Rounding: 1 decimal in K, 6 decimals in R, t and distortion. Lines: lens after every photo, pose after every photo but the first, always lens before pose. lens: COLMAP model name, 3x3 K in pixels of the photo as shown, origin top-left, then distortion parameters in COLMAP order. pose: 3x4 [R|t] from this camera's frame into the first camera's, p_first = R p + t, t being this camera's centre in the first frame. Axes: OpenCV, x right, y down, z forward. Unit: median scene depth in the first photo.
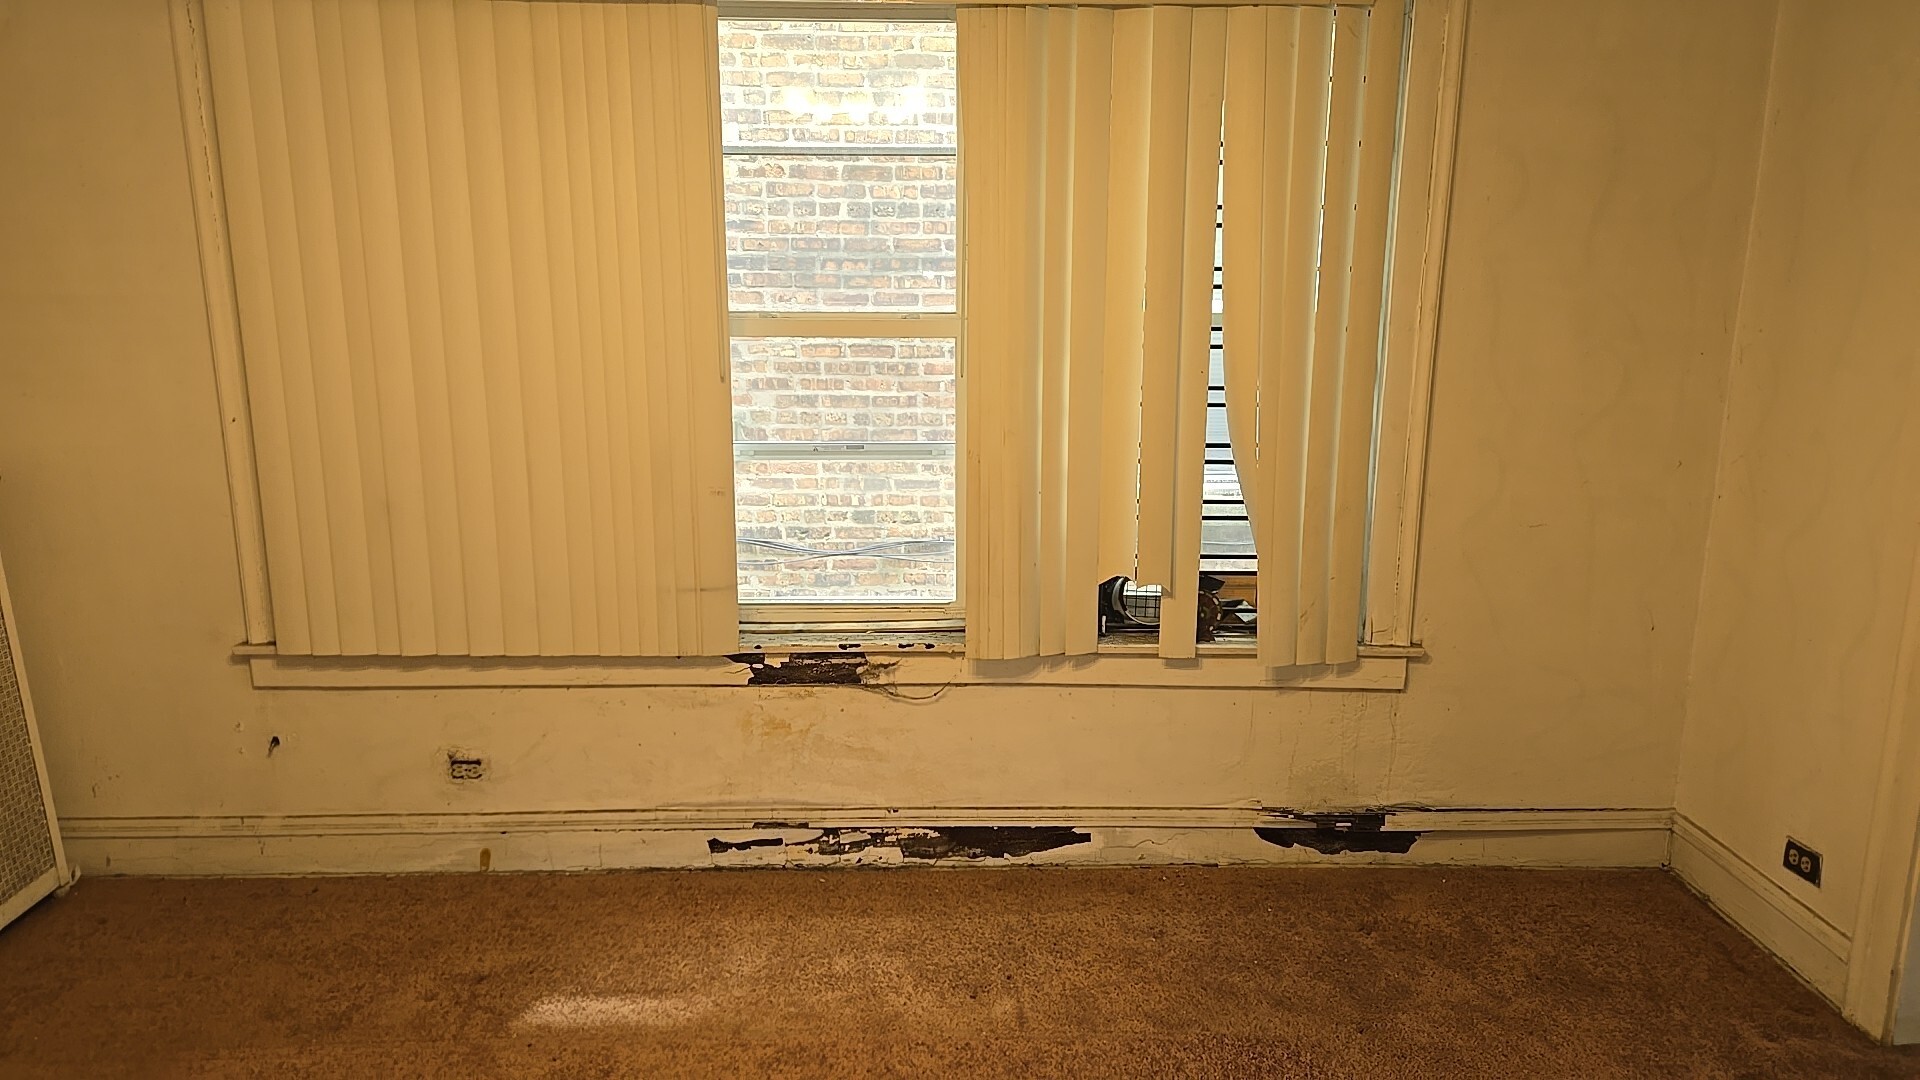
lens RADIAL K [[1306.5, 0, 958.6], [0, 1306.5, 534.5], [0, 0, 1]] dist [0.008336, 0.002694]
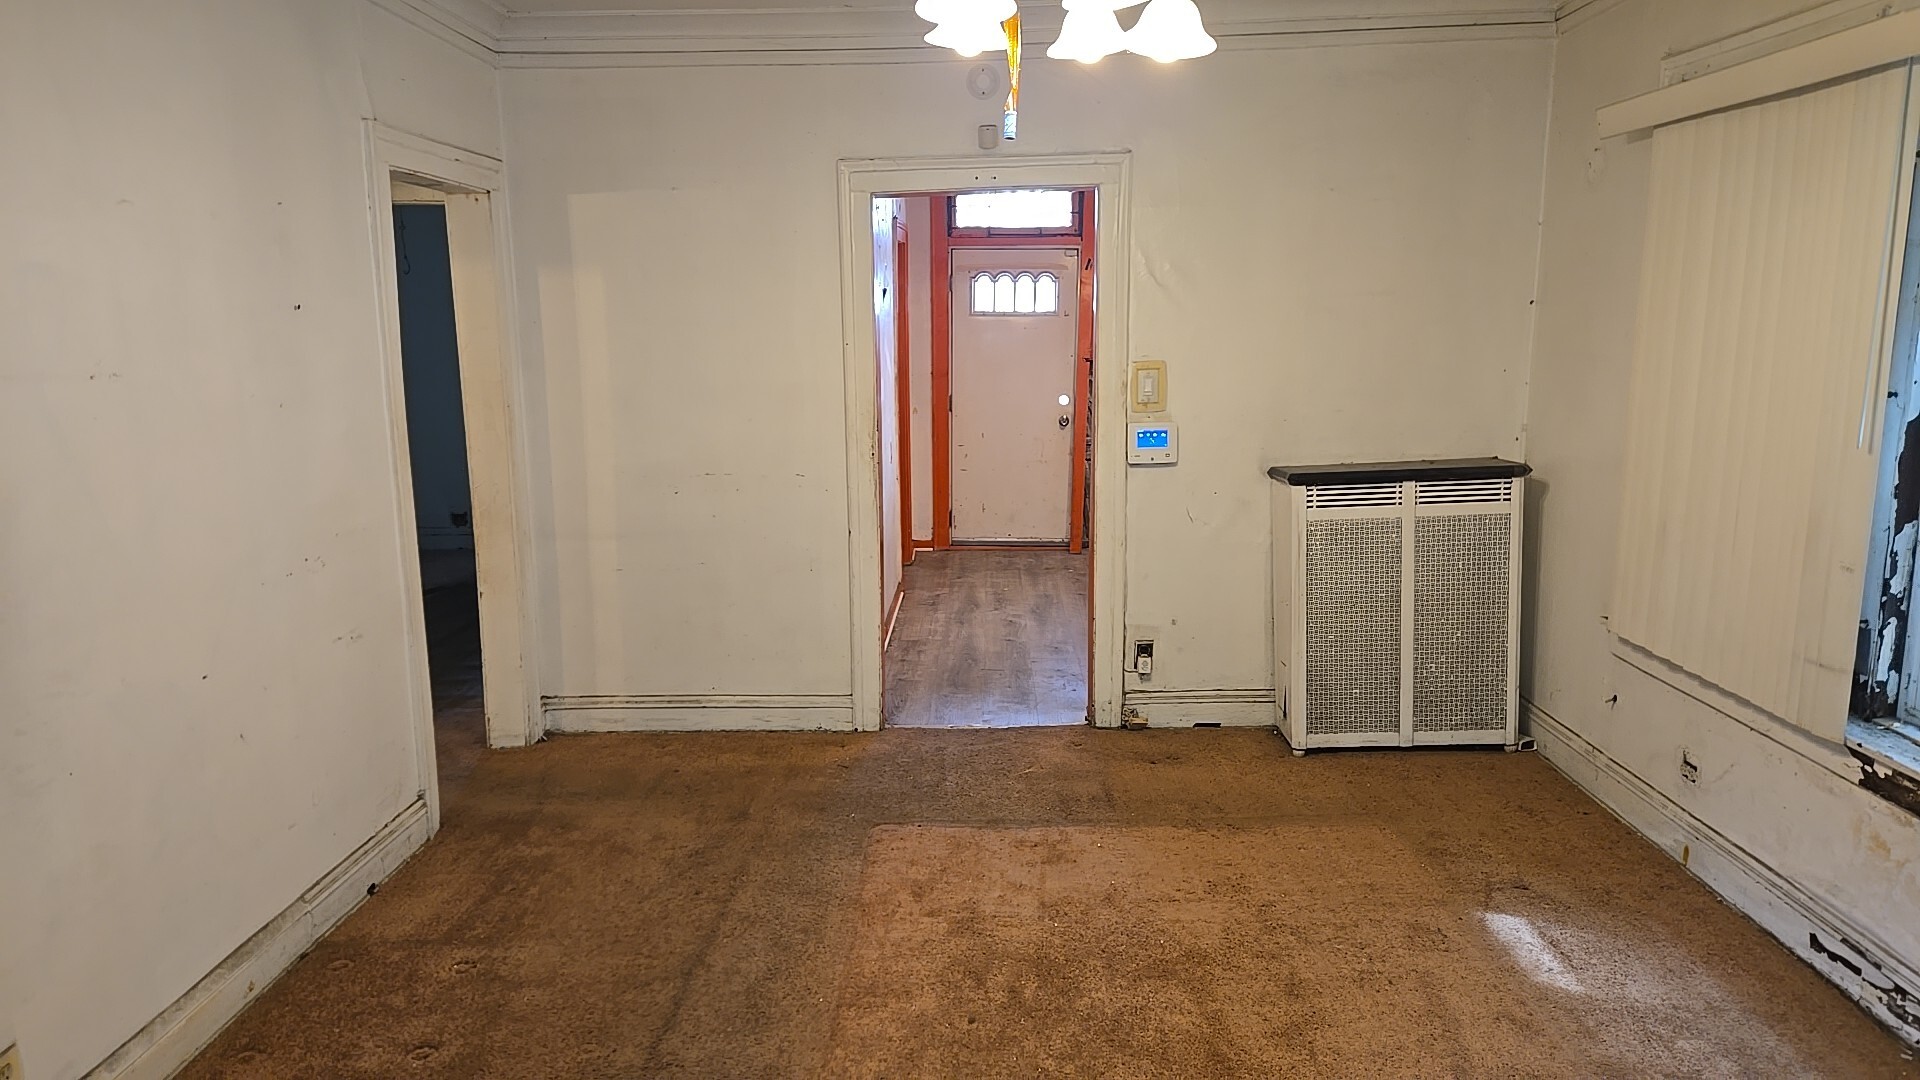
lens RADIAL K [[1284.0, 0, 960.1], [0, 1284.0, 542.7], [0, 0, 1]] dist [0.061067, -0.034675]
pose [[-0.046381, 0.170455, -0.984273, 0.732916], [-0.210100, 0.961628, 0.176434, -0.078190], [0.976579, 0.214979, -0.008789, 0.343833]]
